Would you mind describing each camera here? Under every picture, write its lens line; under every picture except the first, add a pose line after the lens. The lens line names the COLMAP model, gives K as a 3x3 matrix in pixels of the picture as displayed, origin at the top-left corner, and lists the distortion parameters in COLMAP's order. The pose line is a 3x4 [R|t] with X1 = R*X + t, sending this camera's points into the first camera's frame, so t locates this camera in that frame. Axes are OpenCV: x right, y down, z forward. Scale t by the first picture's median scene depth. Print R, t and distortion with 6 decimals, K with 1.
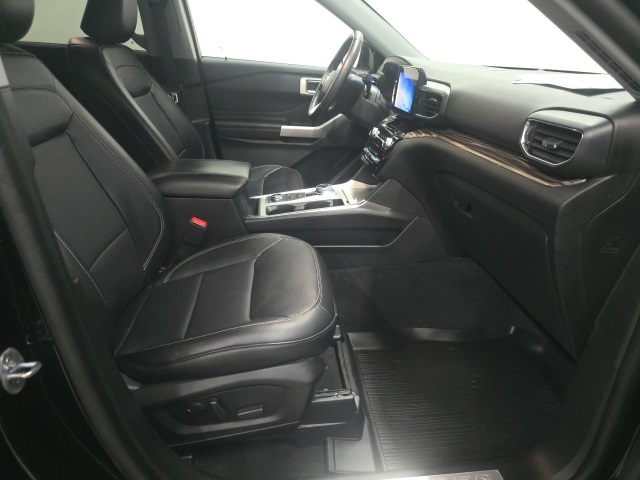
lens RADIAL K [[434.7, 0, 320.0], [0, 434.7, 240.0], [0, 0, 1]] dist [0.063310, -0.070647]
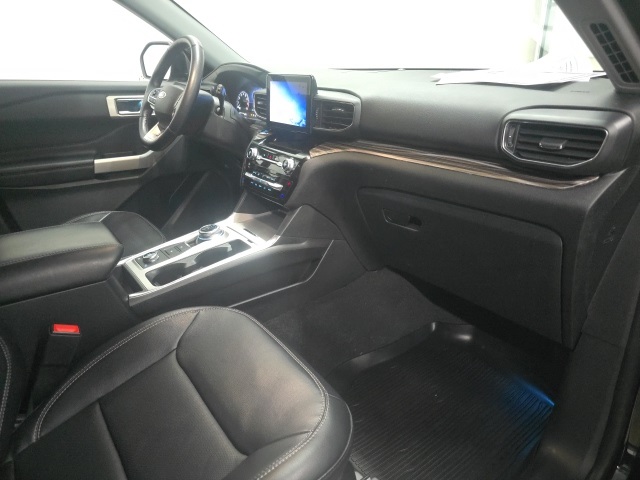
lens RADIAL K [[434.7, 0, 320.0], [0, 434.7, 240.0], [0, 0, 1]] dist [0.063310, -0.070647]
pose [[0.858663, -0.236049, 0.454950, -0.201079], [0.241794, 0.969212, 0.046515, -0.099548], [-0.451923, 0.070063, 0.889301, 0.217808]]
